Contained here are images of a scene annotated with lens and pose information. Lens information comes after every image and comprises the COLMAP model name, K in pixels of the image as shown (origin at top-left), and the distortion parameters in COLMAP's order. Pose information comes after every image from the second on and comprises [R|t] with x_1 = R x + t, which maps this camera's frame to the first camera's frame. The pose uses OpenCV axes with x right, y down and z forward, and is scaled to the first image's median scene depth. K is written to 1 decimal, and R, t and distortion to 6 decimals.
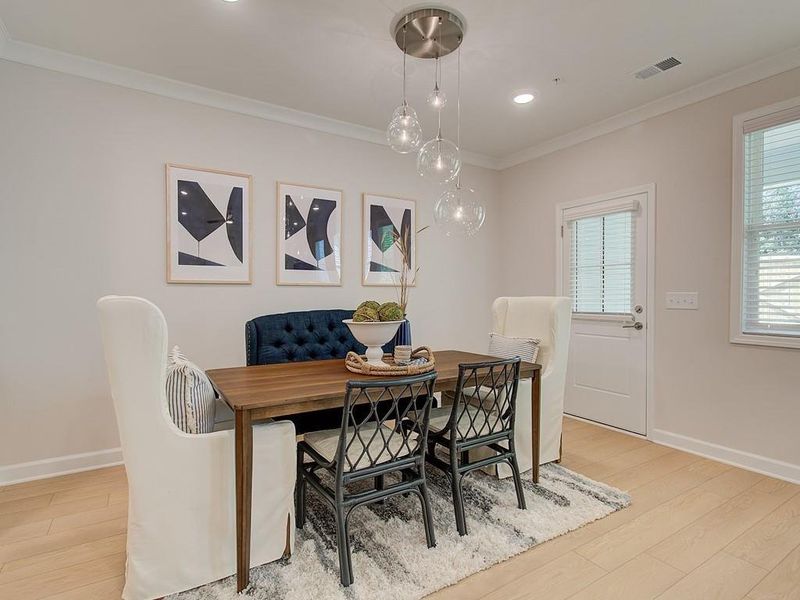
lens RADIAL K [[418.0, 0, 392.3], [0, 418.0, 296.3], [0, 0, 1]] dist [0.001796, 0.006646]
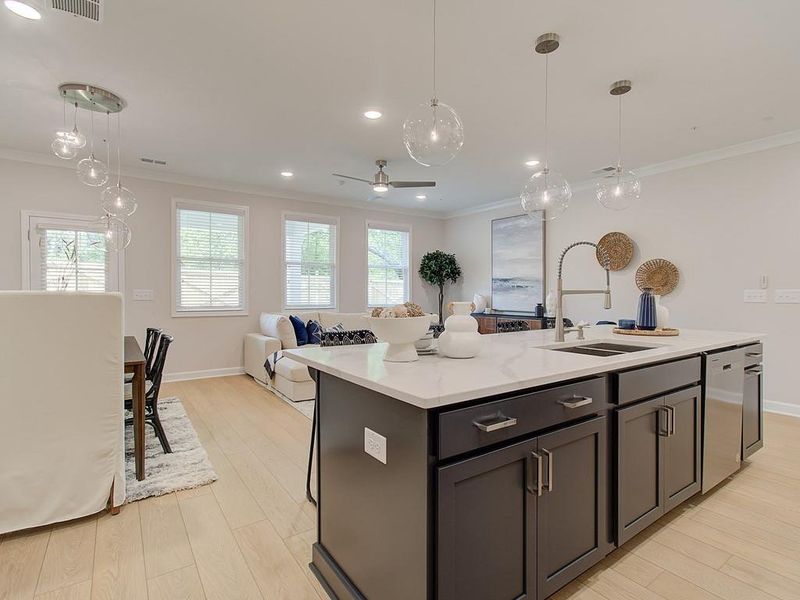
lens RADIAL K [[407.6, 0, 398.5], [0, 407.6, 299.5], [0, 0, 1]] dist [-0.003720, 0.009778]
pose [[-0.053653, -0.015506, 0.998439, -0.966444], [-0.001949, 0.999879, 0.015424, -0.000860], [-0.998558, -0.001119, -0.053677, 0.080287]]
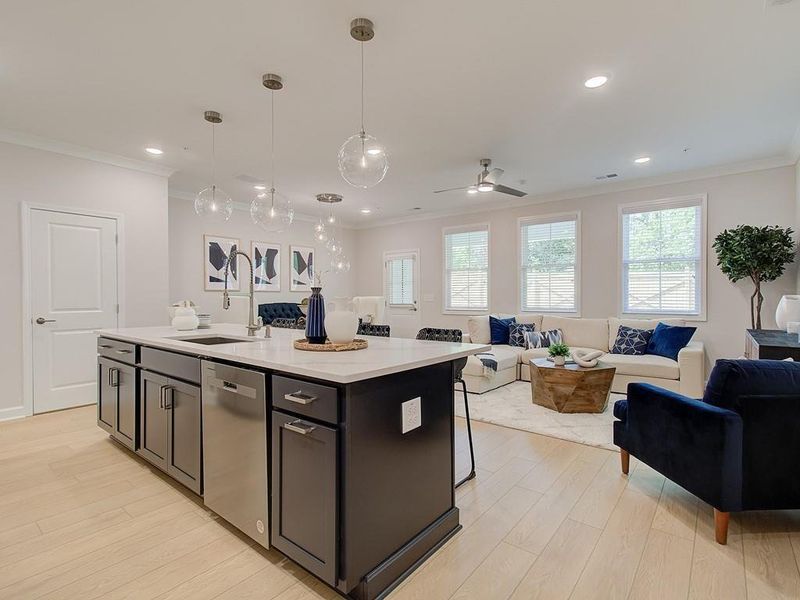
lens RADIAL K [[407.6, 0, 401.0], [0, 407.6, 297.4], [0, 0, 1]] dist [-0.003720, 0.009778]
pose [[0.939212, -0.002877, 0.343325, -0.278337], [0.002684, 0.999996, 0.001036, 0.004013], [-0.343327, -0.000052, 0.939216, -1.180885]]
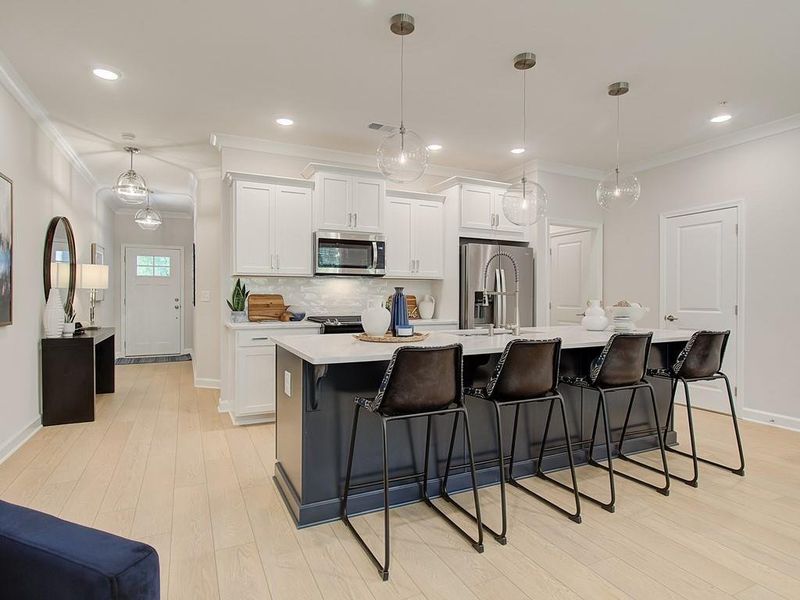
lens RADIAL K [[456.4, 0, 395.3], [0, 456.4, 298.6], [0, 0, 1]] dist [-0.009674, 0.001769]
pose [[-0.104371, 0.002608, -0.994535, 0.718846], [-0.004382, 0.999986, 0.003082, 0.005768], [0.994529, 0.004680, -0.104358, -0.400704]]
